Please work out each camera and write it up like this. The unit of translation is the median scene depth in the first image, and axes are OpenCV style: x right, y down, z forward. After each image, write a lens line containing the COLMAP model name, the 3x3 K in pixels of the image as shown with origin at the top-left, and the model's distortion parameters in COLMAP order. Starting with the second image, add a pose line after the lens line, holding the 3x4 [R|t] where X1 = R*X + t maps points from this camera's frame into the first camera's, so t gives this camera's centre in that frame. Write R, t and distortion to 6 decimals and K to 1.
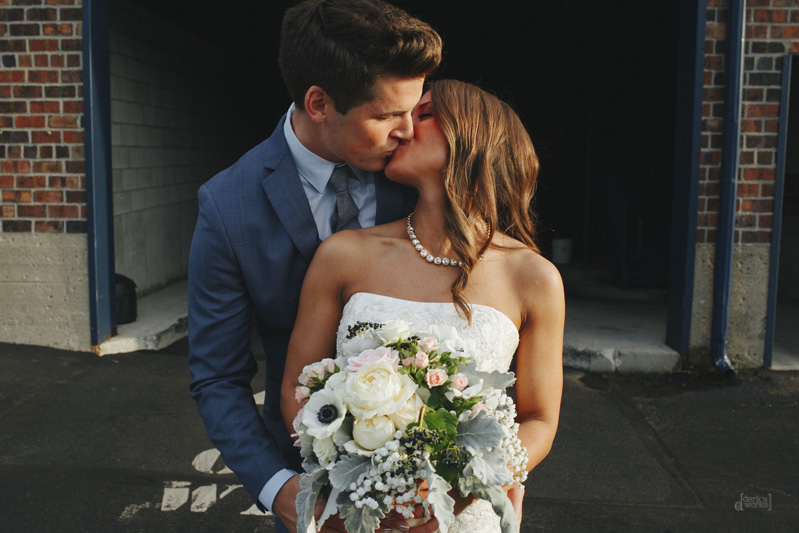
lens RADIAL K [[954.2, 0, 395.9], [0, 954.2, 262.9], [0, 0, 1]] dist [-0.056179, 0.000000]
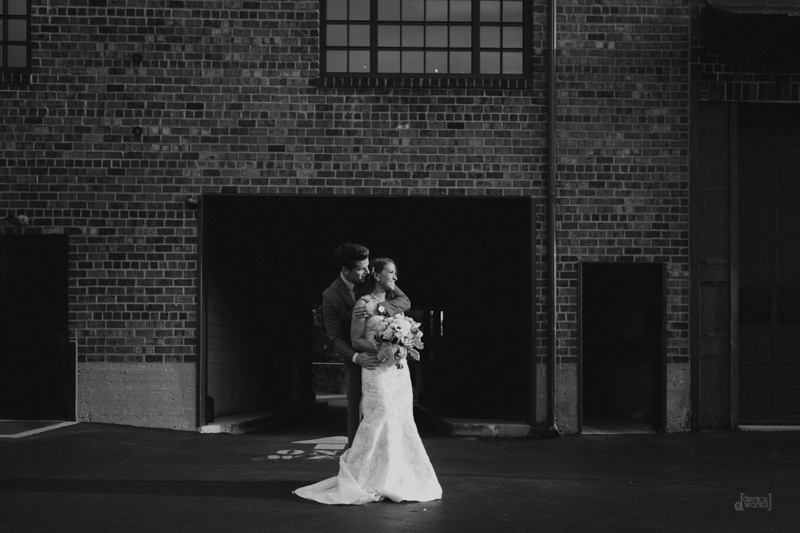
lens RADIAL K [[955.4, 0, 401.0], [0, 955.4, 266.9], [0, 0, 1]] dist [-0.056179, 0.000000]
pose [[0.995375, 0.000420, 0.096065, -0.118764], [0.019267, 0.978799, -0.203916, 0.164520], [-0.094114, 0.204824, 0.974264, -0.795104]]
